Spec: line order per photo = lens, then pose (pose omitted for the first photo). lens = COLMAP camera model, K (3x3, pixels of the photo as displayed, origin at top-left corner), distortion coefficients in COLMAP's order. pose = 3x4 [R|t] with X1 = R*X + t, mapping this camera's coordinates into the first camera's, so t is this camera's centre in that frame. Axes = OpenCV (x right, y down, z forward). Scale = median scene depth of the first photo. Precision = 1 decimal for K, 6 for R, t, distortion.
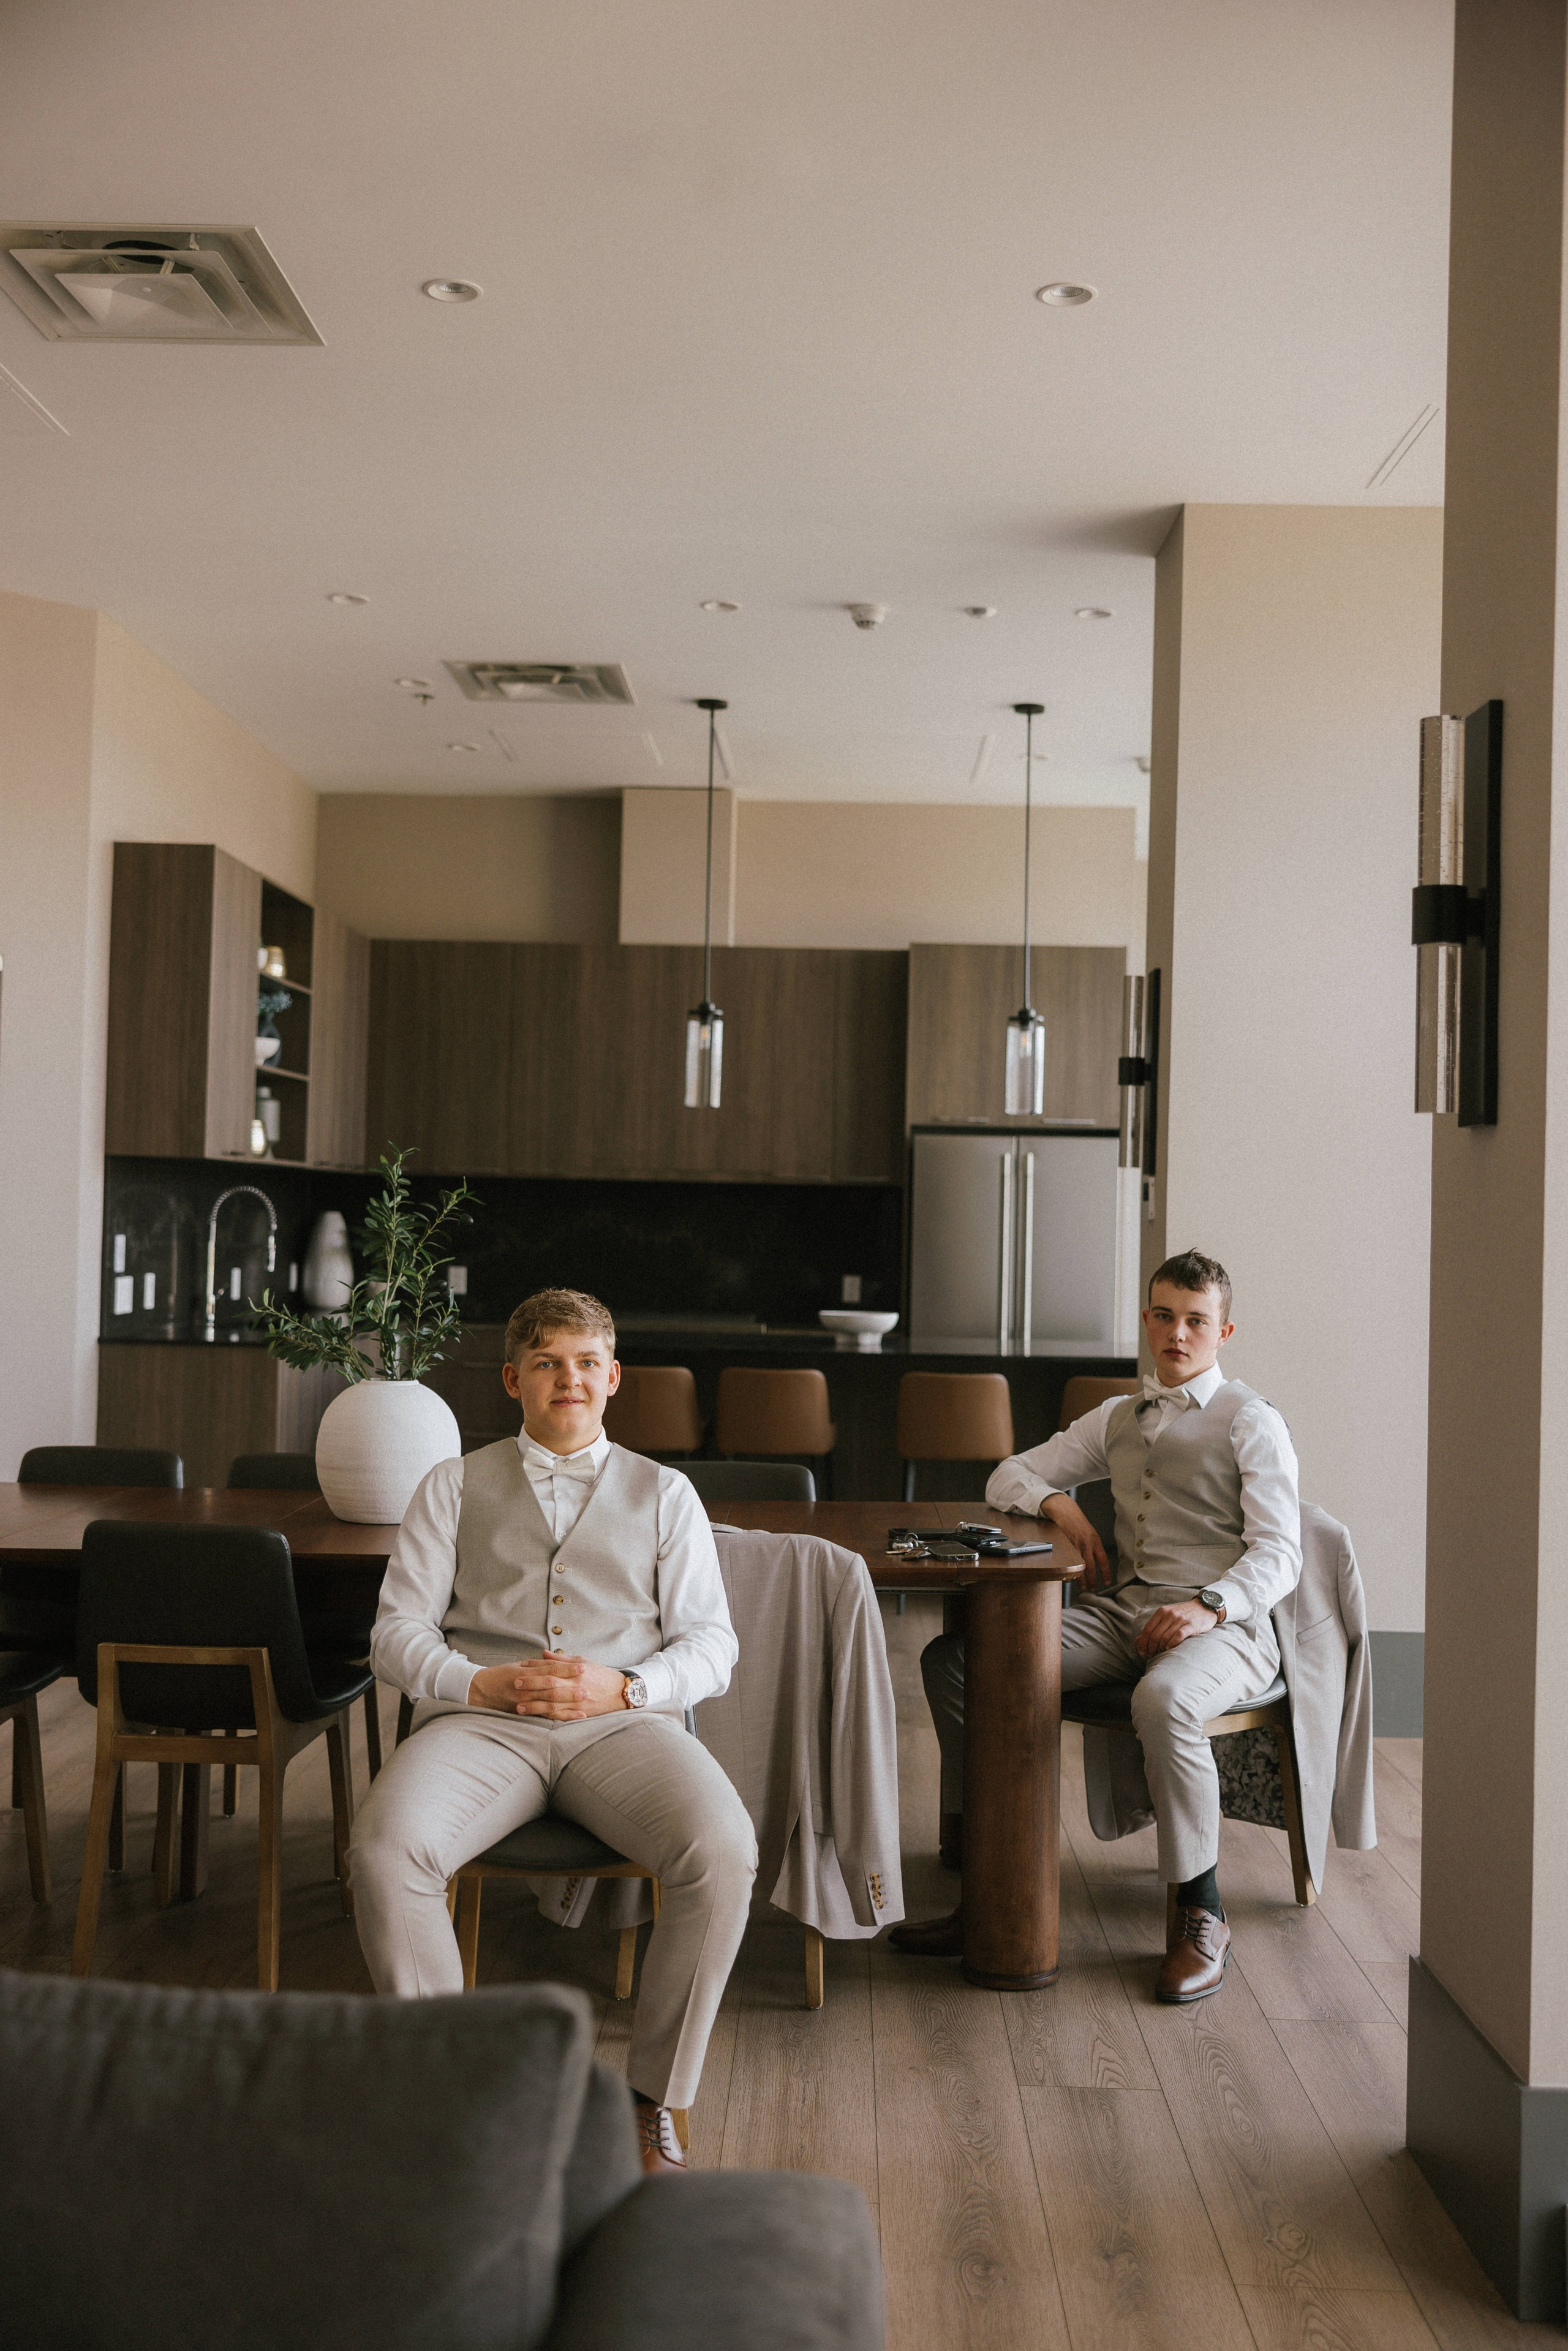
lens RADIAL K [[2400.3, 0, 791.5], [0, 2400.3, 1174.8], [0, 0, 1]] dist [0.024666, 0.000000]
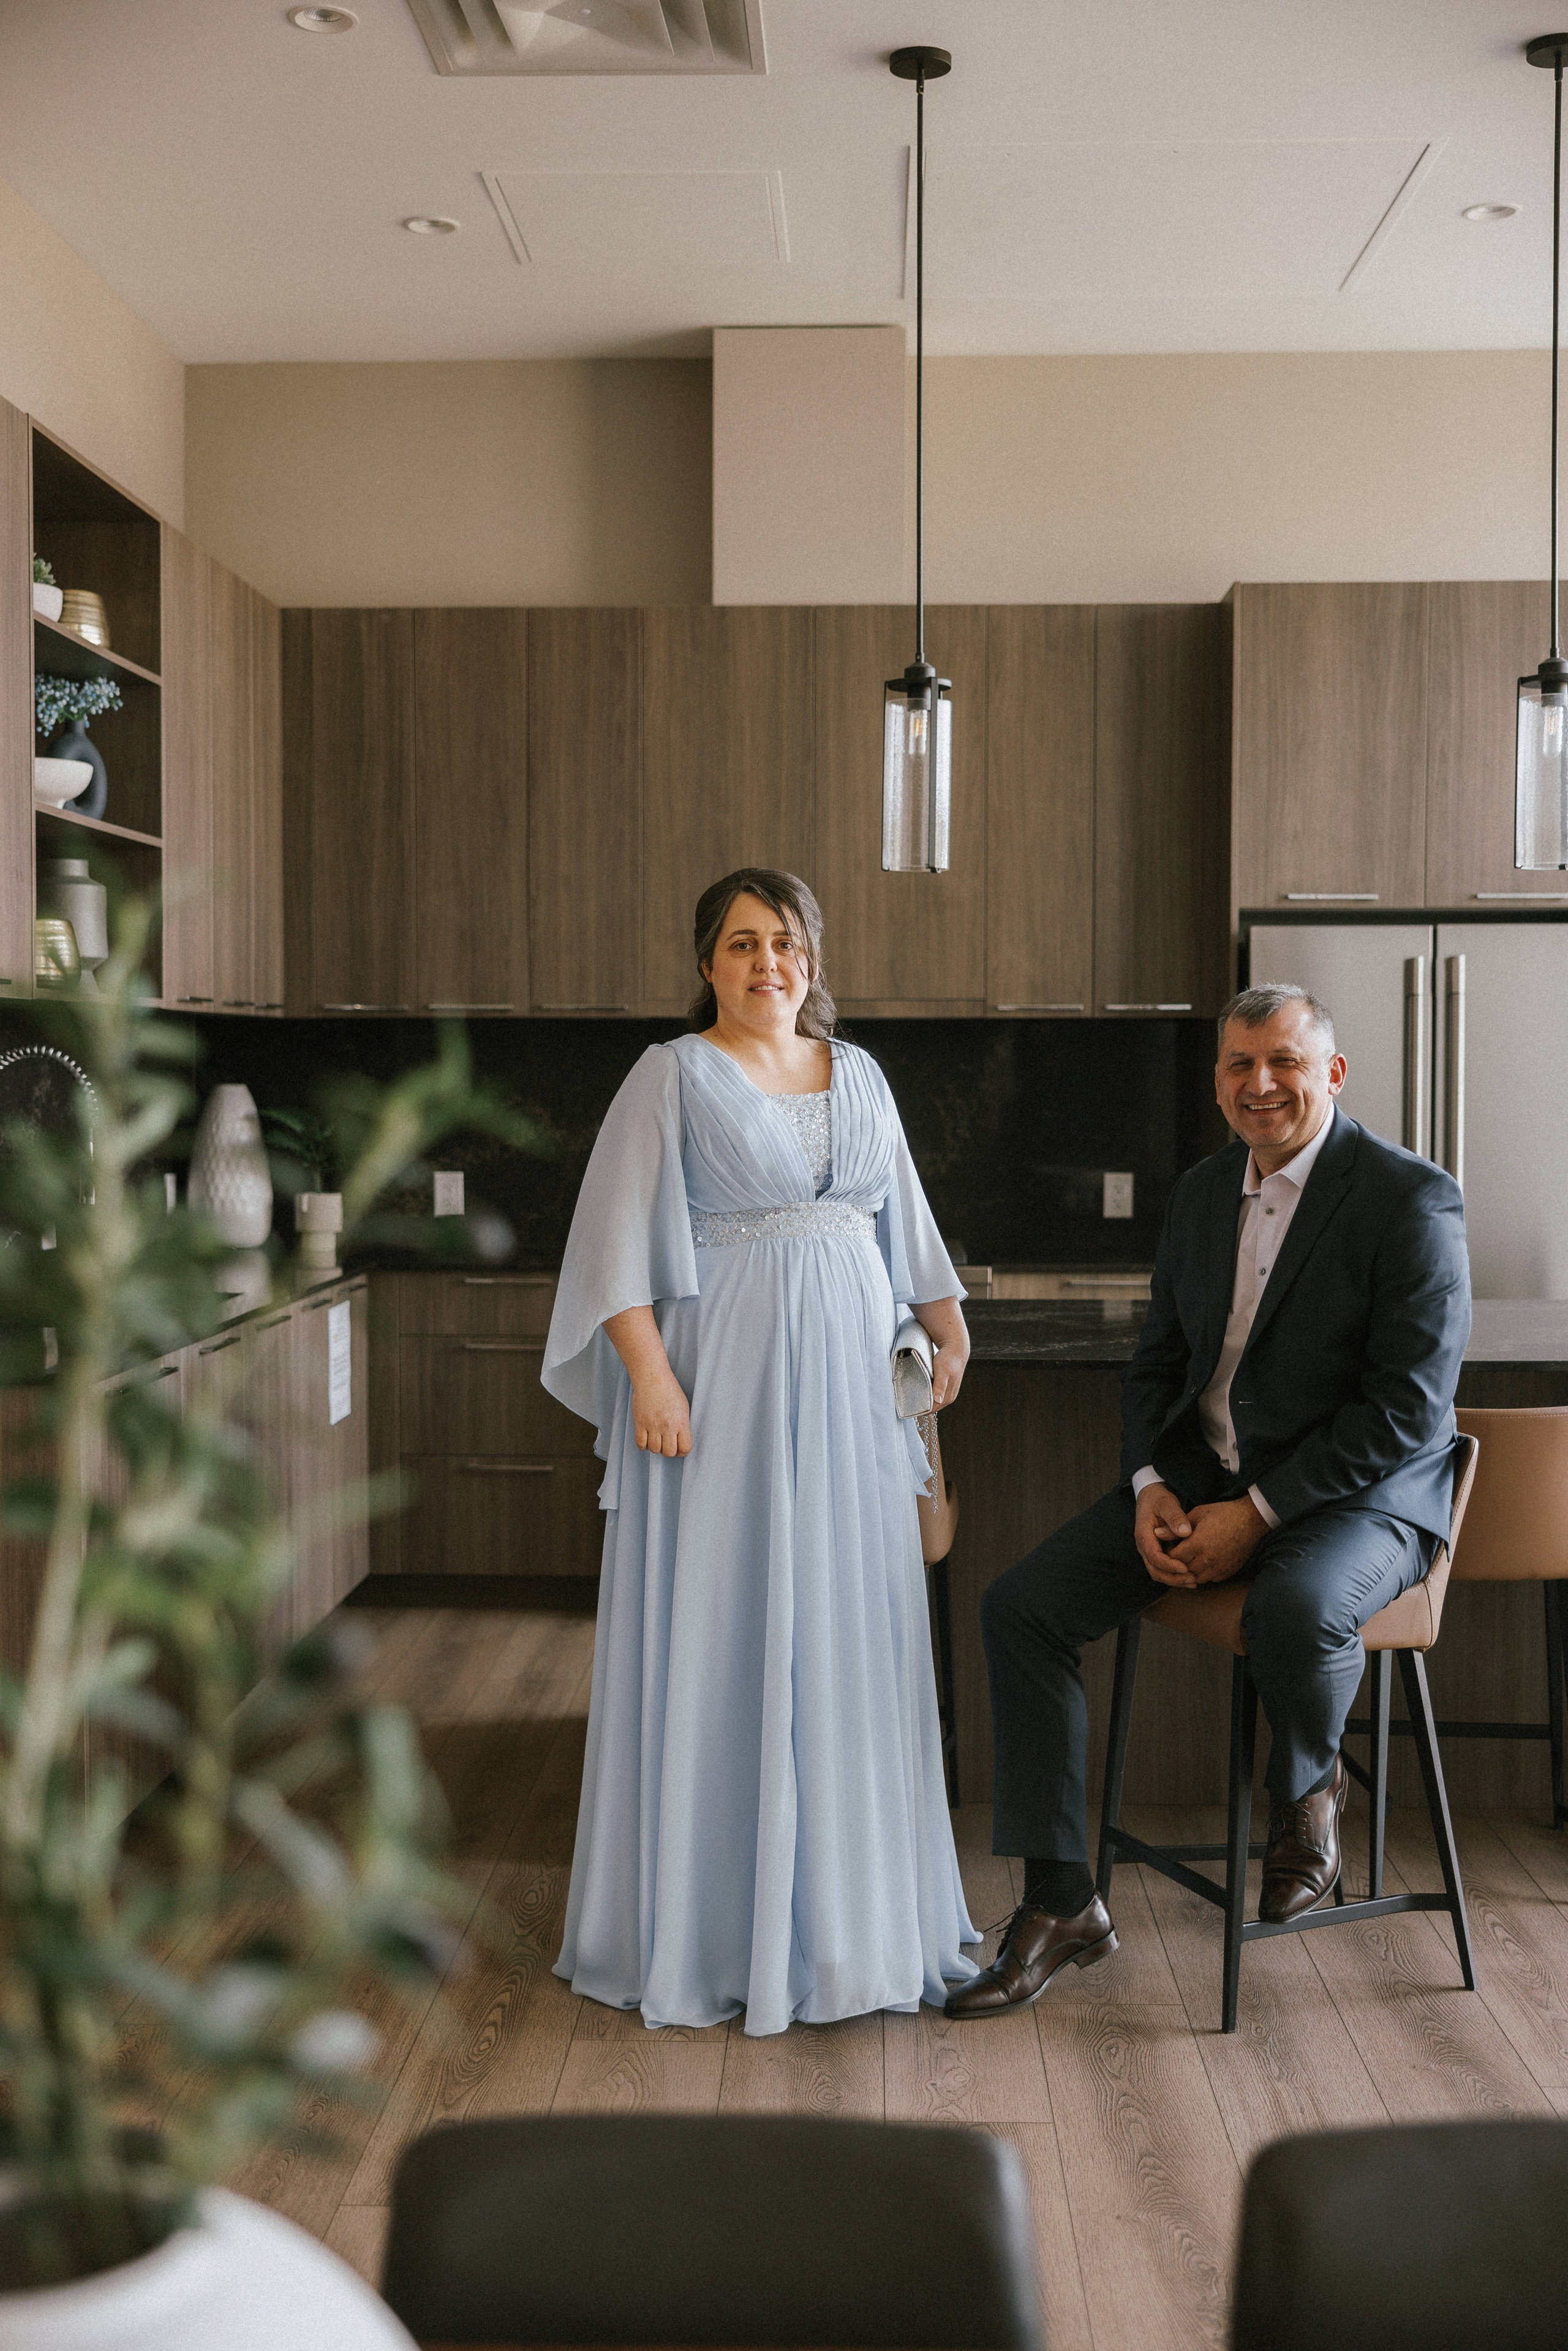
lens RADIAL K [[2686.2, 0, 776.5], [0, 2686.2, 1177.2], [0, 0, 1]] dist [0.018005, 0.000000]
pose [[0.999603, -0.021567, -0.018119, -0.049412], [0.022644, 0.997850, 0.061496, 0.000788], [0.016753, -0.061882, 0.997943, 0.362983]]
